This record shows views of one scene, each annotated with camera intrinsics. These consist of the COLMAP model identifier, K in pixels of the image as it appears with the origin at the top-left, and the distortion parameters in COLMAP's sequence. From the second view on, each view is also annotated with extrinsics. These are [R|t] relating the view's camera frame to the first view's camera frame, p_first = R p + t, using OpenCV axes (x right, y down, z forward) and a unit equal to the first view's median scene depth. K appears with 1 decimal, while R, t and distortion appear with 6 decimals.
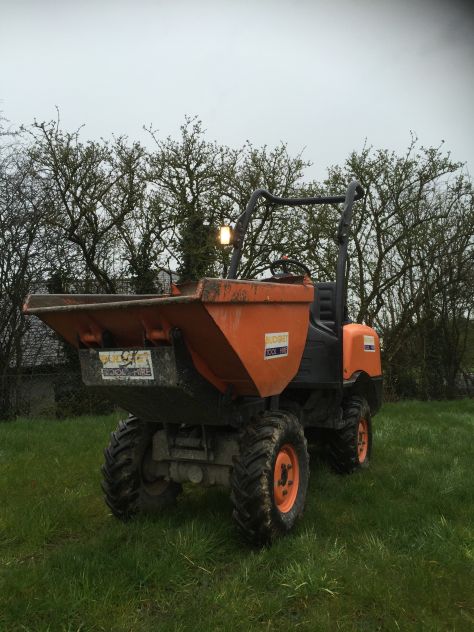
lens RADIAL K [[524.5, 0, 240.0], [0, 524.5, 314.9], [0, 0, 1]] dist [0.067474, -0.102283]
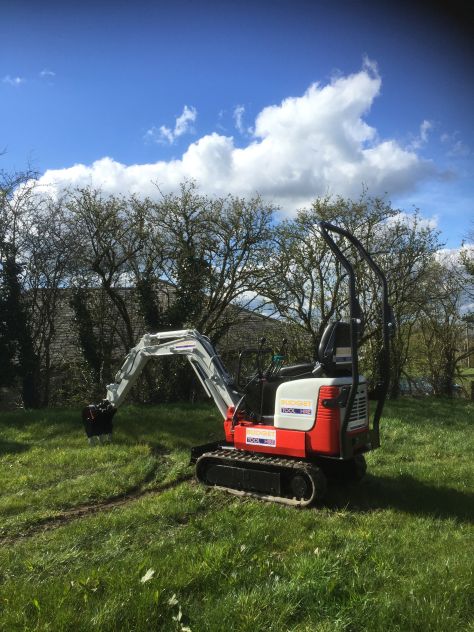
lens RADIAL K [[524.5, 0, 240.0], [0, 524.5, 314.9], [0, 0, 1]] dist [0.067474, -0.102283]
pose [[0.999624, 0.014903, 0.023014, 0.011168], [-0.014385, 0.999643, -0.022514, -0.001827], [-0.023342, 0.022175, 0.999482, -0.275312]]
